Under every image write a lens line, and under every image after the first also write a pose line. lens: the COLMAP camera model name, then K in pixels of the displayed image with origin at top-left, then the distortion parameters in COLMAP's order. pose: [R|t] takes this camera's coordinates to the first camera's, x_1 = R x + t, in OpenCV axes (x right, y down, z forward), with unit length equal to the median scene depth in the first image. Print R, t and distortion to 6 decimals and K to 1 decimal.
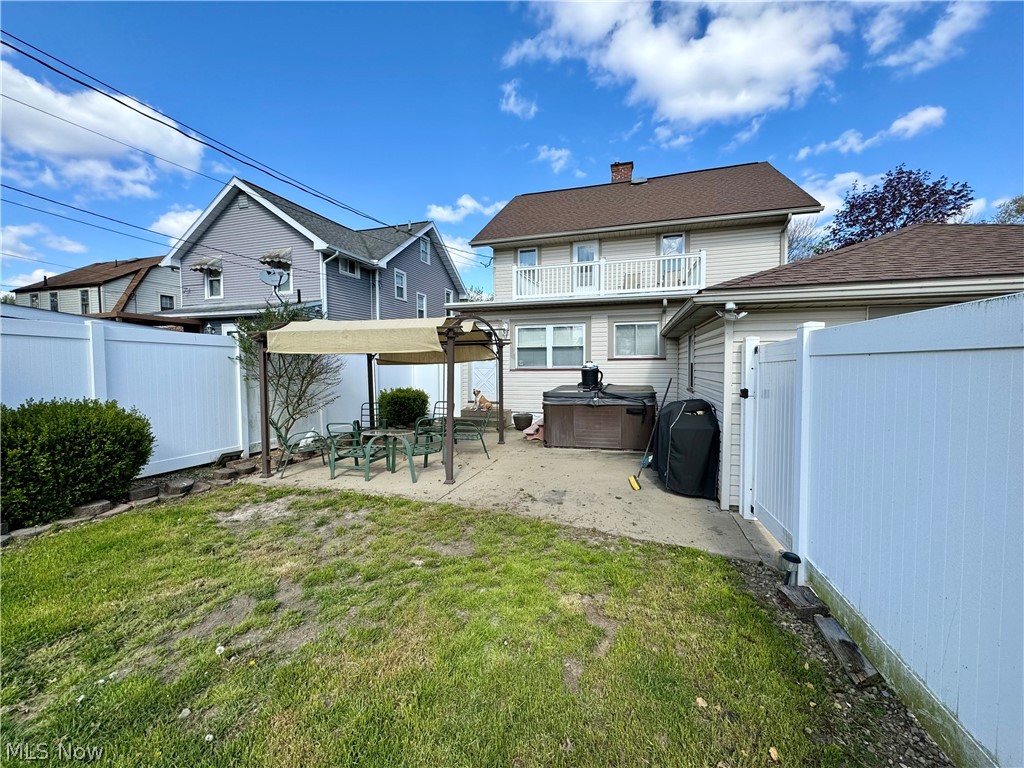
lens RADIAL K [[409.8, 0, 515.6], [0, 409.8, 382.7], [0, 0, 1]] dist [0.000785, 0.000979]
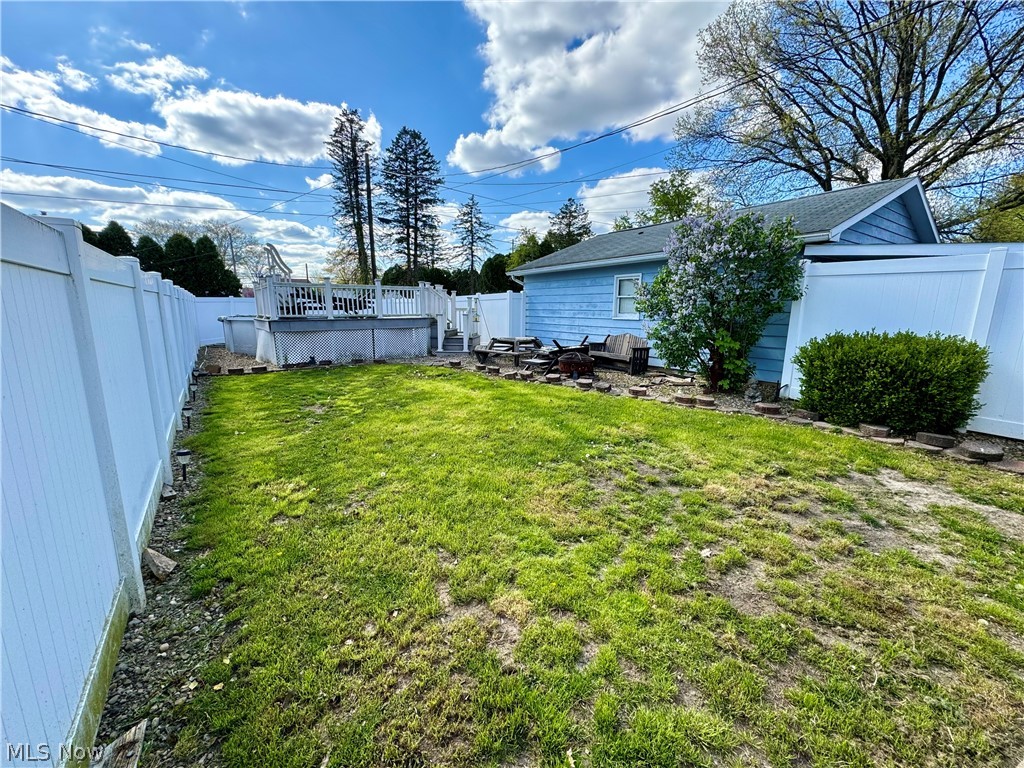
lens RADIAL K [[409.8, 0, 509.7], [0, 409.8, 384.3], [0, 0, 1]] dist [0.000785, 0.000979]
pose [[-0.613874, 0.152911, -0.774453, 0.253495], [-0.036673, 0.974476, 0.221474, -0.015073], [0.788552, 0.164359, -0.592598, 0.516645]]
